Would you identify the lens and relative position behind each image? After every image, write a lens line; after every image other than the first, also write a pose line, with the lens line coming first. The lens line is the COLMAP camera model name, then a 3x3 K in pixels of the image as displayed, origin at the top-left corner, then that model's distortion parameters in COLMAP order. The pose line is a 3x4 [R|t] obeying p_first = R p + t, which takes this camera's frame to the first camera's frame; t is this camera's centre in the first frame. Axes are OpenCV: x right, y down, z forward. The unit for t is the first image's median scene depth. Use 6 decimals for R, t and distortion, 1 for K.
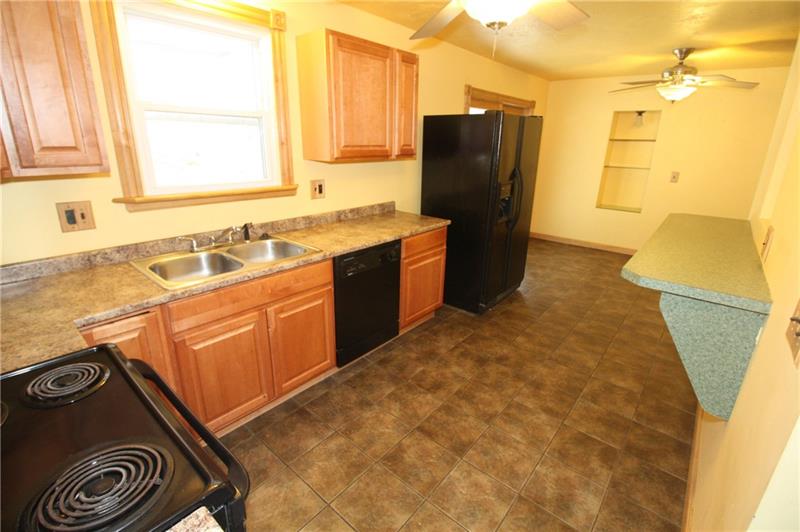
lens RADIAL K [[370.0, 0, 398.9], [0, 370.0, 258.5], [0, 0, 1]] dist [-0.004092, -0.000411]
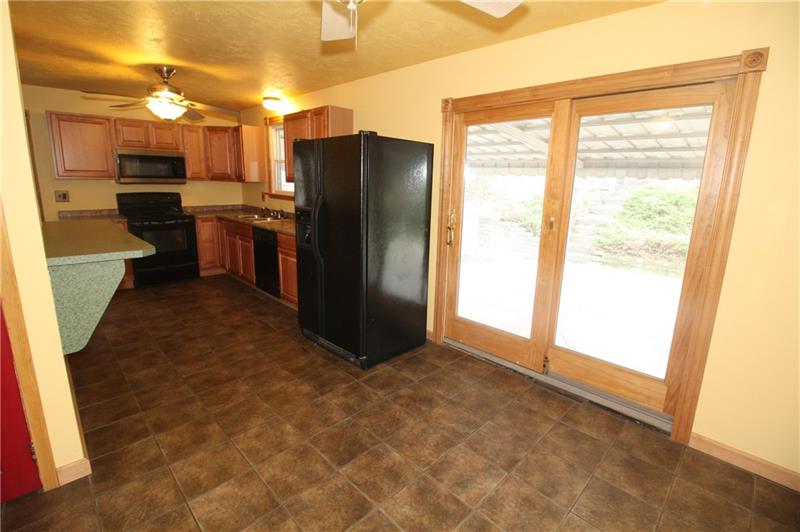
lens RADIAL K [[370.0, 0, 398.9], [0, 370.0, 258.5], [0, 0, 1]] dist [-0.004092, -0.000411]
pose [[-0.084783, 0.182504, -0.979543, 1.428877], [-0.332053, 0.921712, 0.200470, -0.411381], [0.939443, 0.342256, -0.017545, 1.482874]]
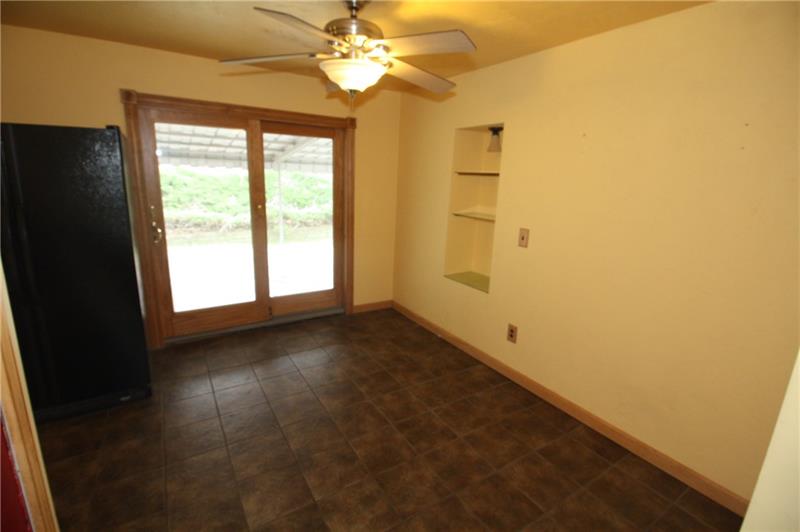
lens RADIAL K [[370.0, 0, 398.9], [0, 370.0, 258.5], [0, 0, 1]] dist [-0.004092, -0.000411]
pose [[0.952095, 0.084233, -0.293972, 1.306001], [-0.113680, 0.989915, -0.084534, -0.214950], [0.283887, 0.113903, 0.952068, 0.739327]]
